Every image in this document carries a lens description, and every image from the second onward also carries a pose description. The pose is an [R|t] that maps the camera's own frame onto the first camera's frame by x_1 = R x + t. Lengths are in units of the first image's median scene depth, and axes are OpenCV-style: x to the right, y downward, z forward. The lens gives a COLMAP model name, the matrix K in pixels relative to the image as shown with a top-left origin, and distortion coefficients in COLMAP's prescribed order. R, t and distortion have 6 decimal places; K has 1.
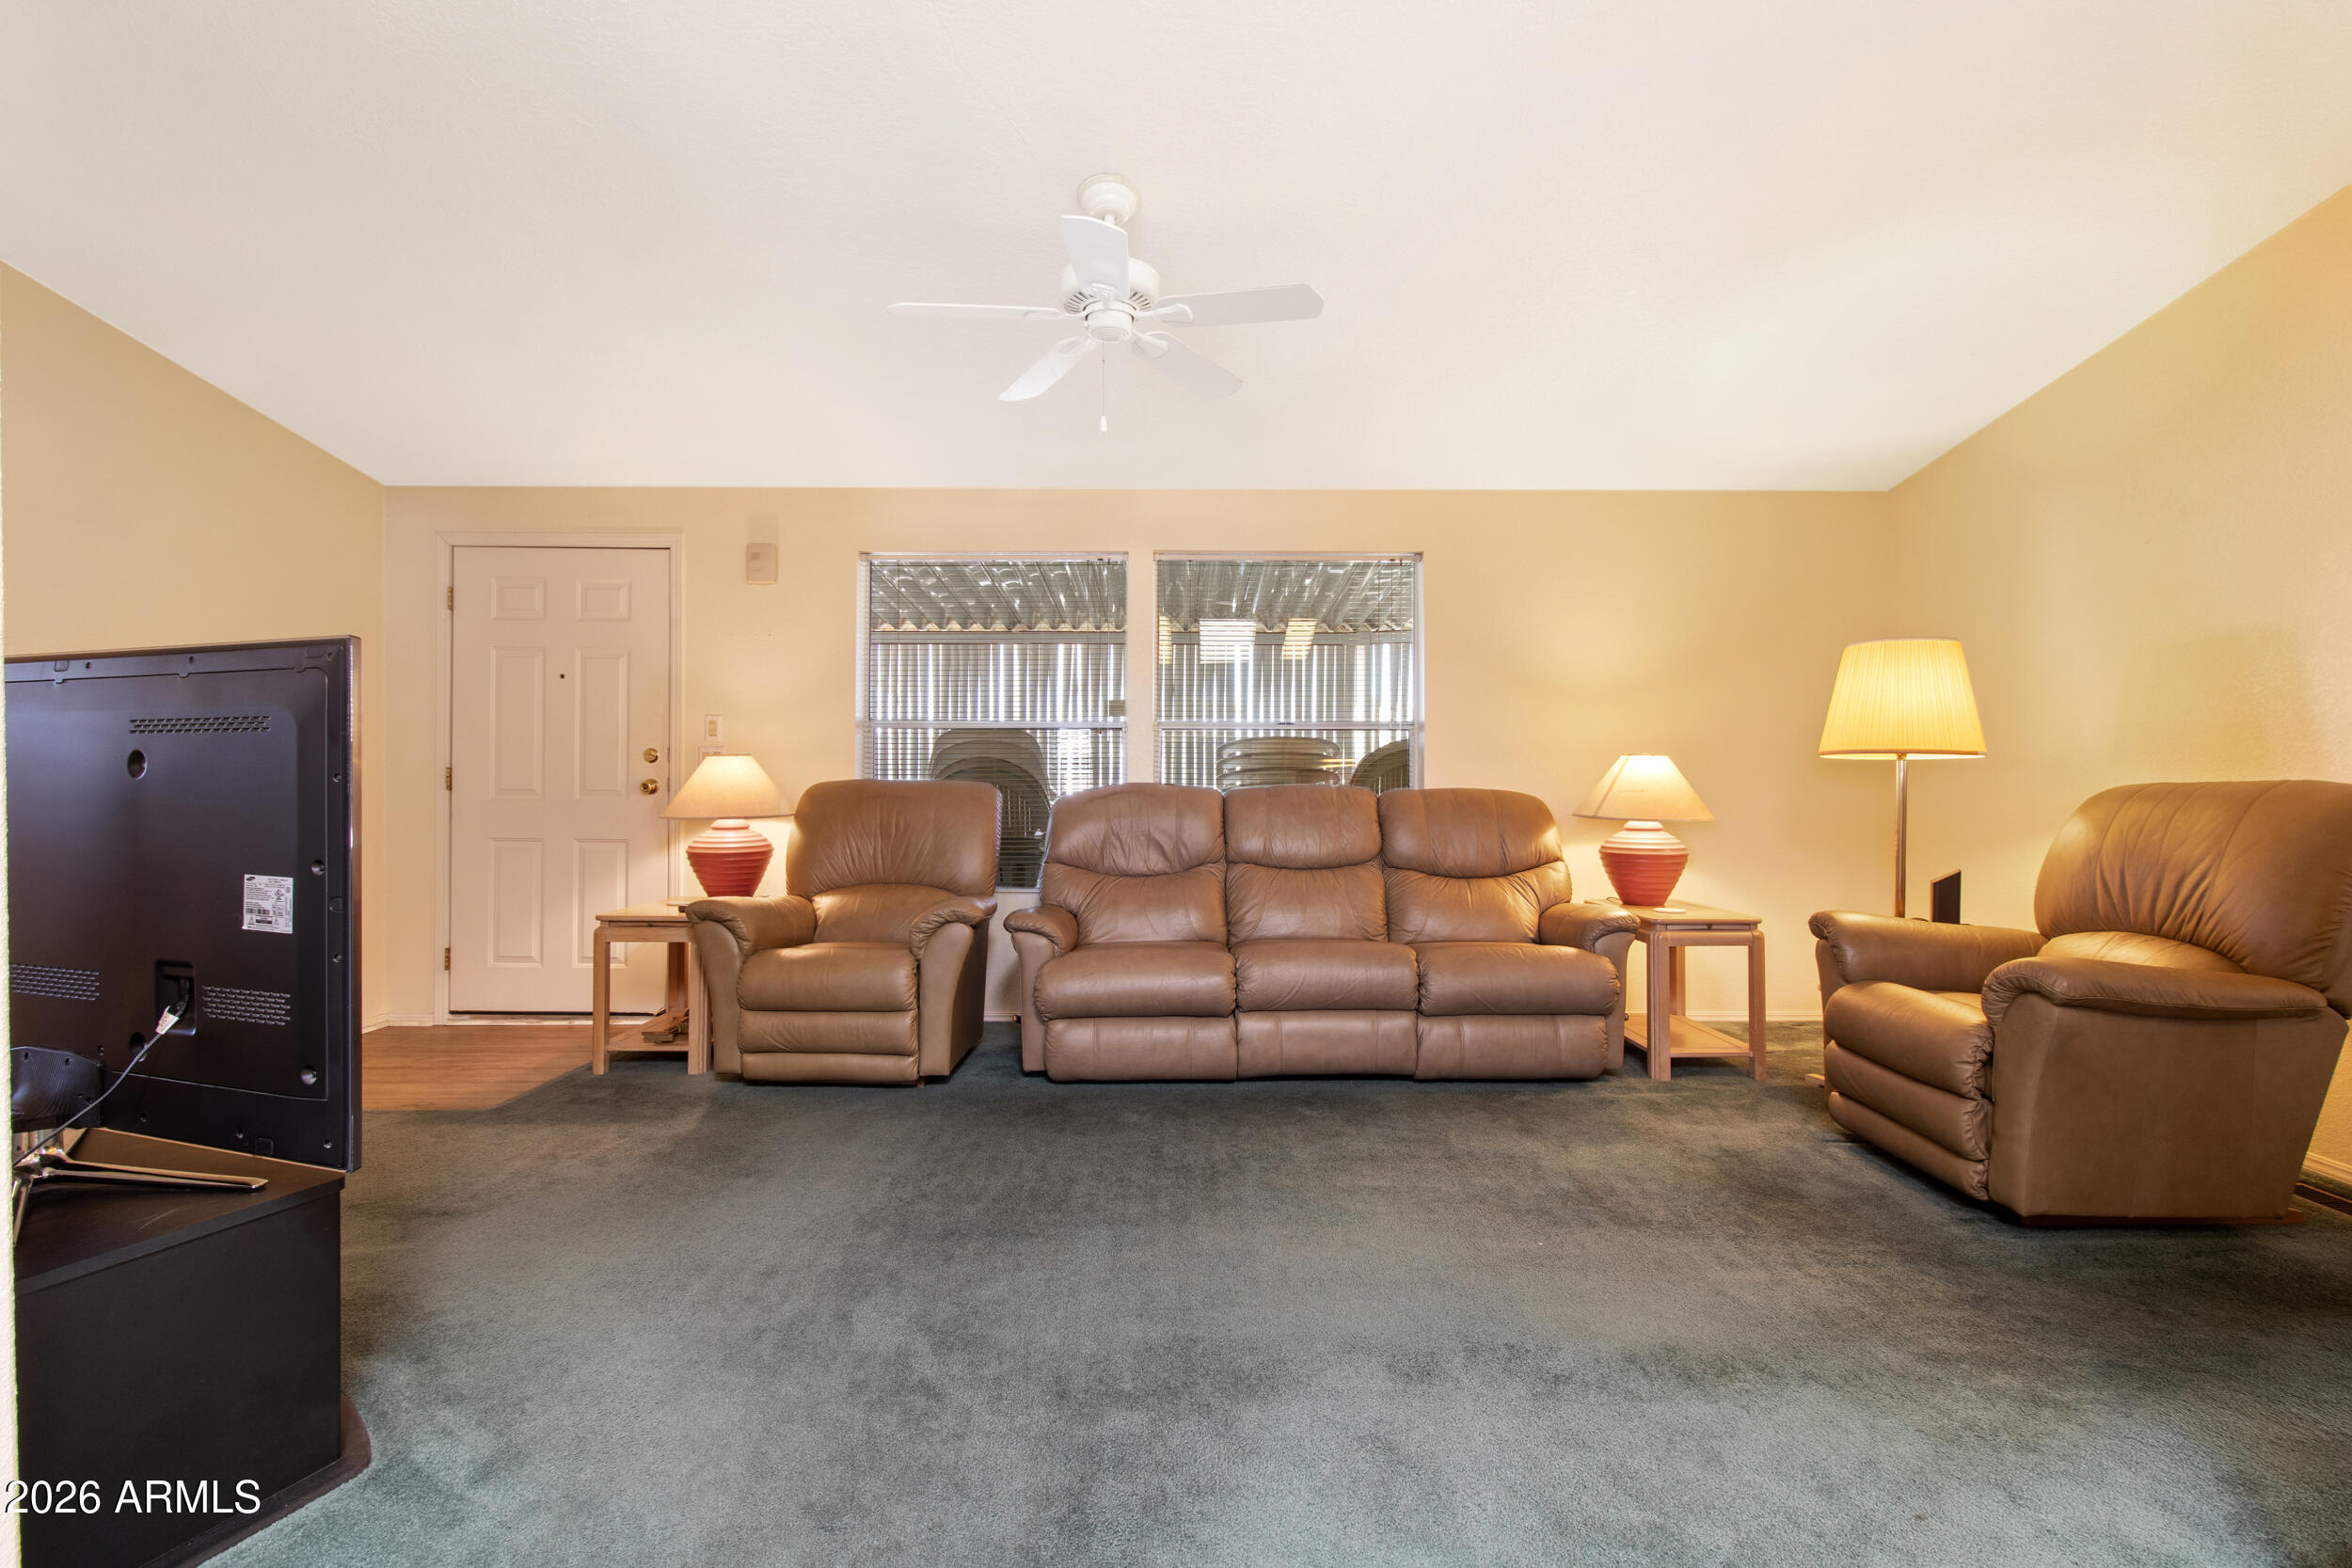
lens RADIAL K [[1094.2, 0, 1193.4], [0, 1094.2, 784.9], [0, 0, 1]] dist [0.000981, 0.001149]
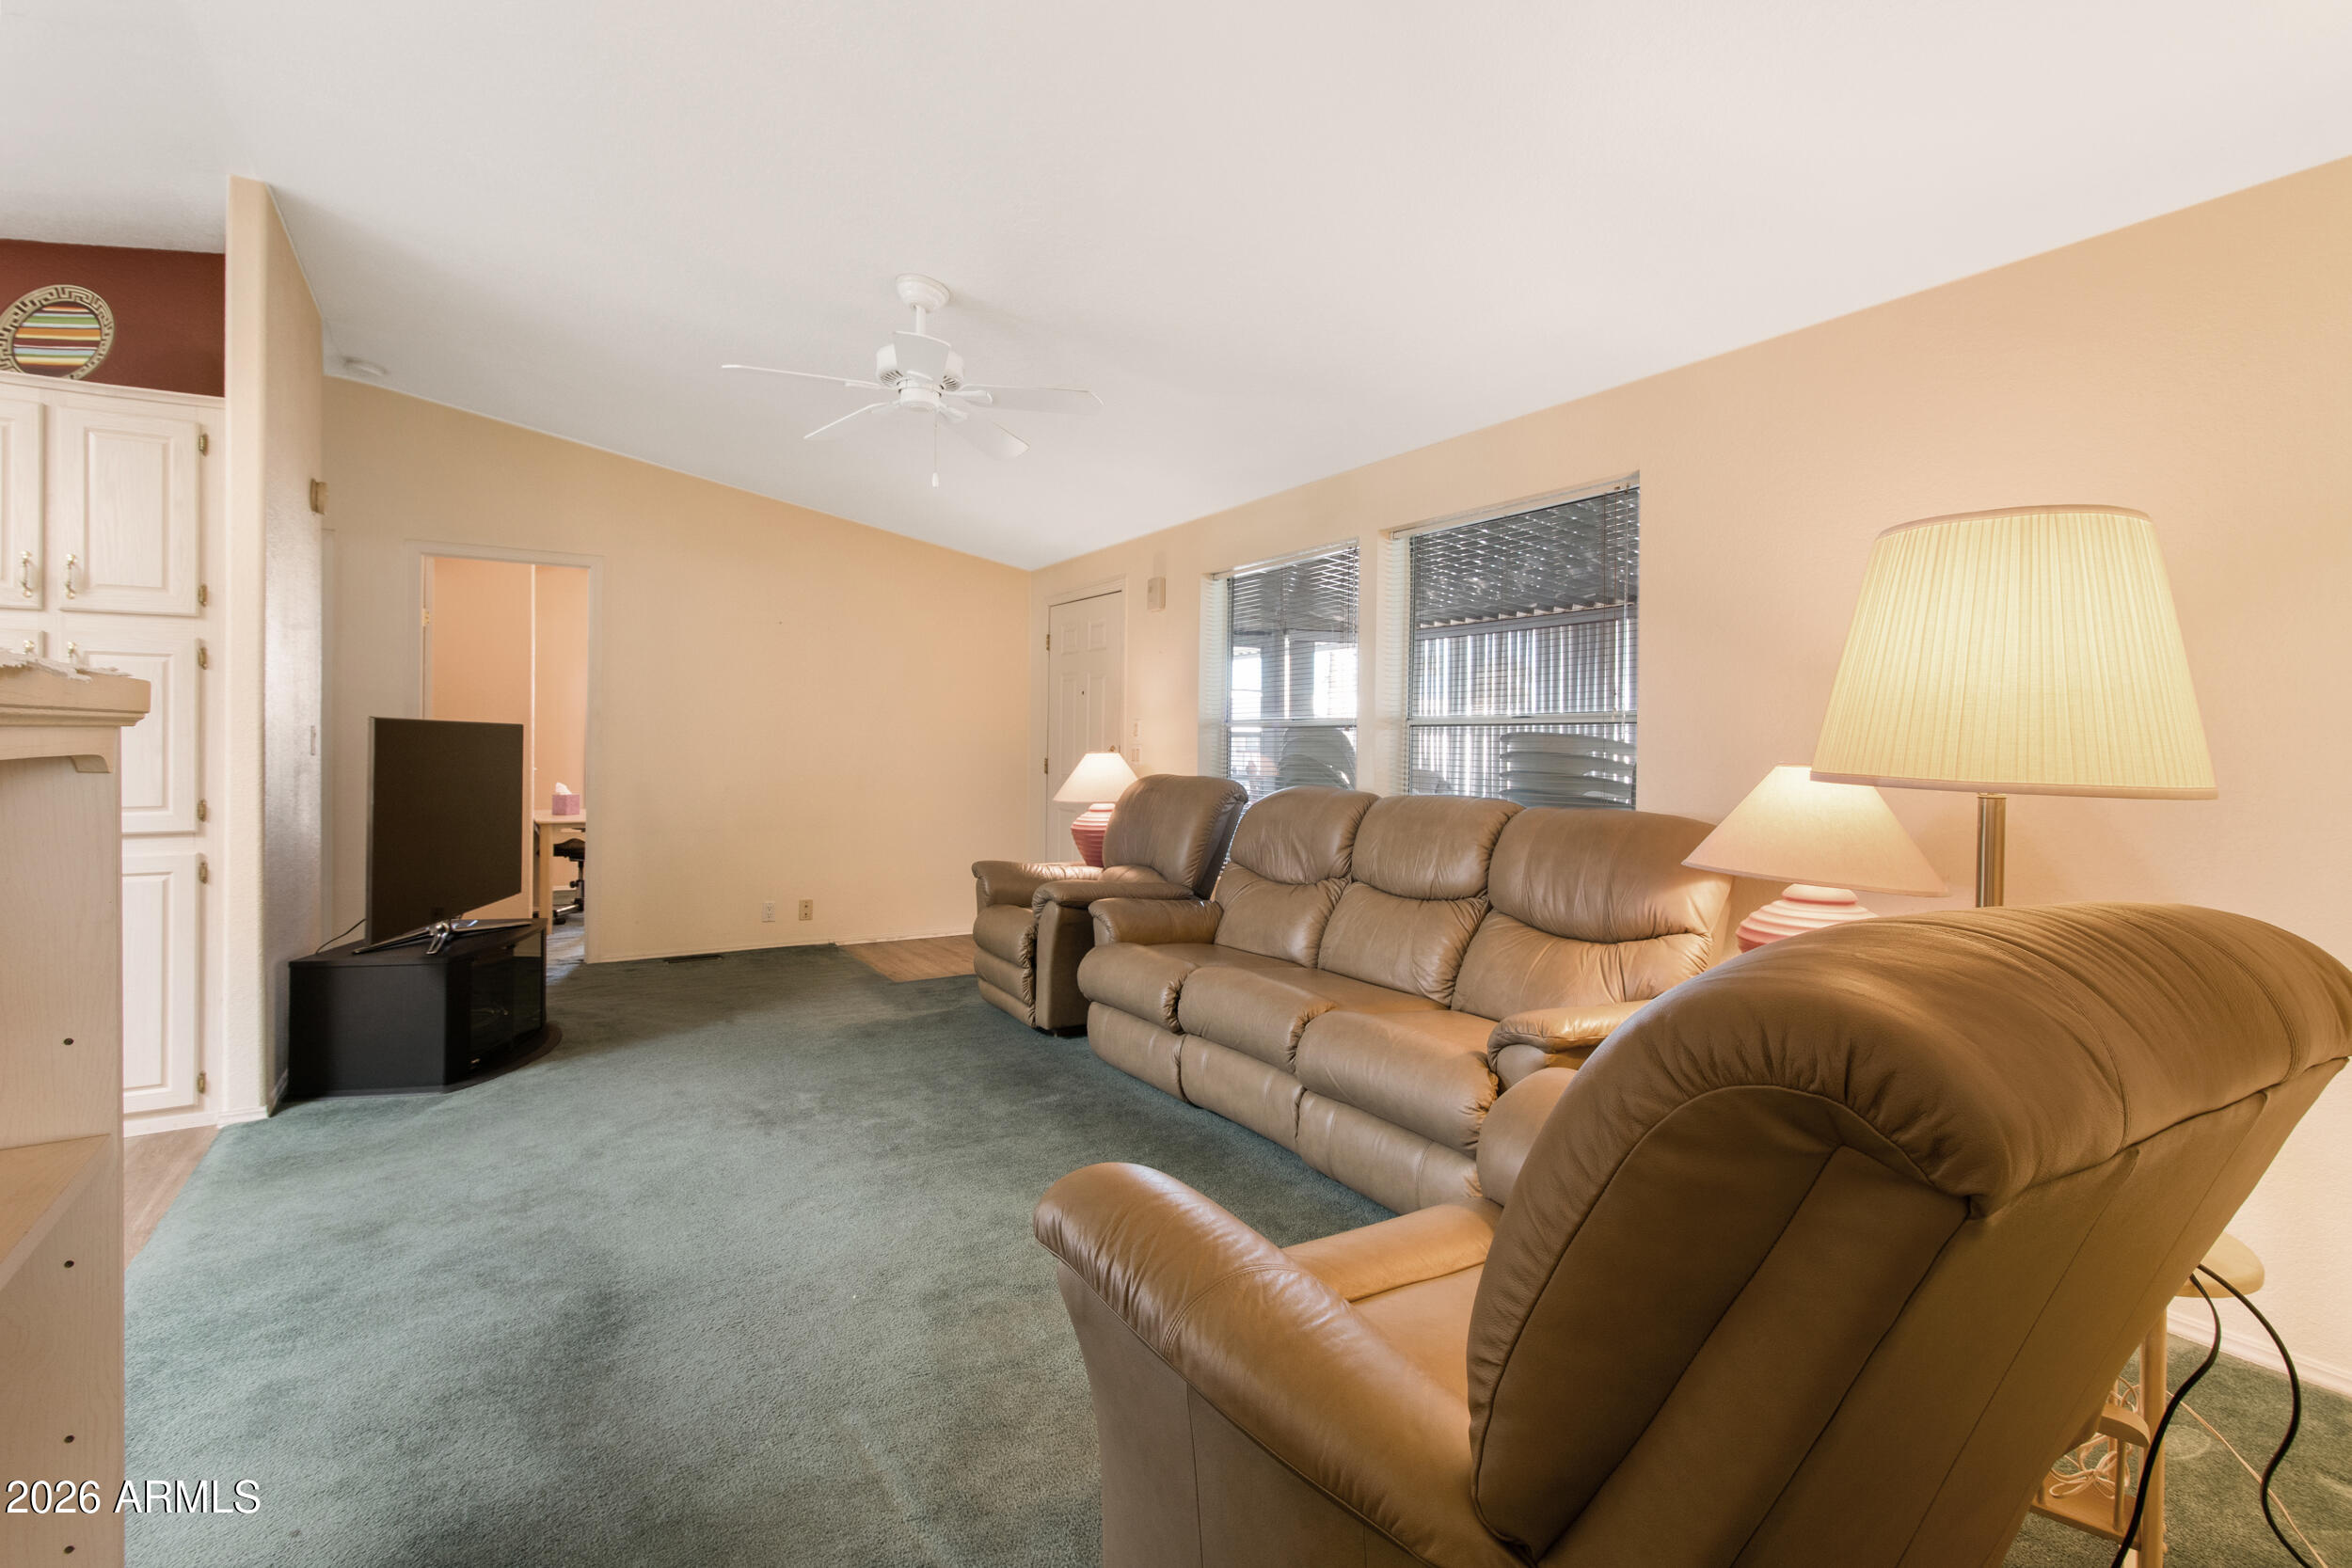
lens RADIAL K [[1094.2, 0, 1188.2], [0, 1094.2, 739.7], [0, 0, 1]] dist [0.000981, 0.001149]
pose [[0.540751, 0.000428, -0.841182, 0.714052], [-0.017377, 0.999792, -0.010663, -0.030488], [0.841003, 0.020383, 0.540646, 0.410837]]
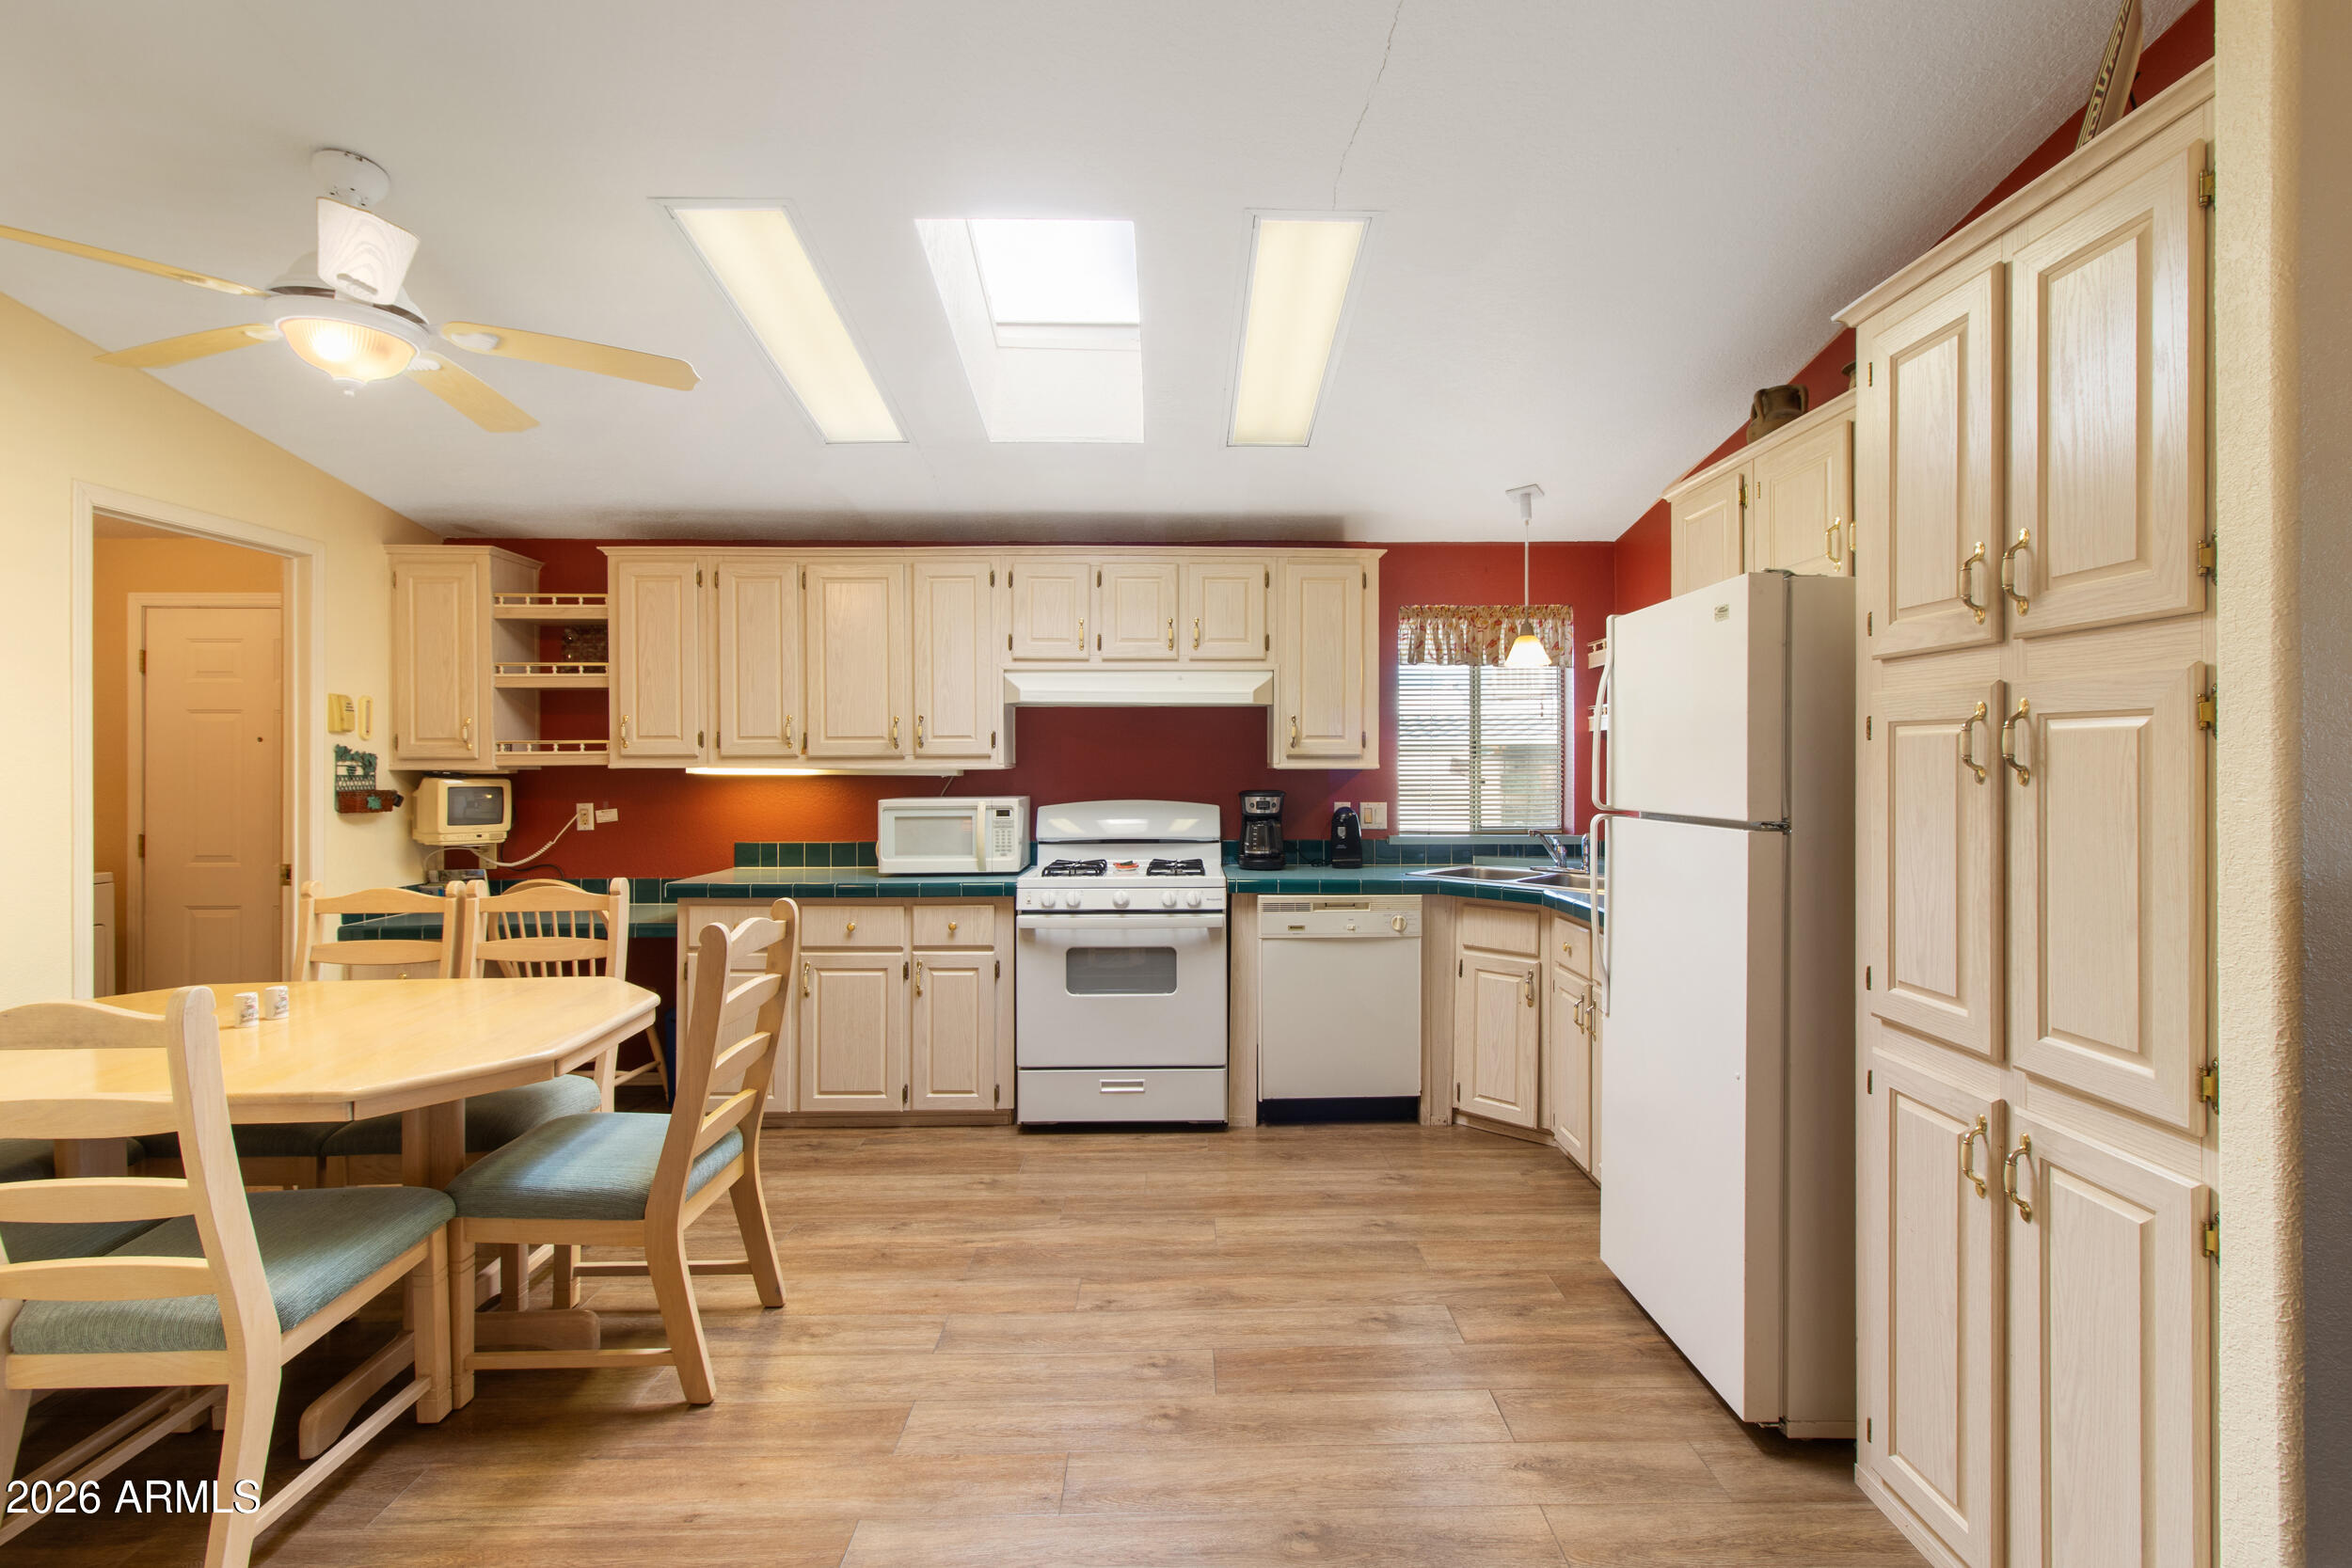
lens RADIAL K [[1094.2, 0, 1196.5], [0, 1094.2, 760.2], [0, 0, 1]] dist [0.000981, 0.001149]
pose [[-0.999777, 0.001111, -0.021088, -0.013885], [0.000784, 0.999880, 0.015498, -0.075258], [0.021103, 0.015478, -0.999657, 0.552995]]
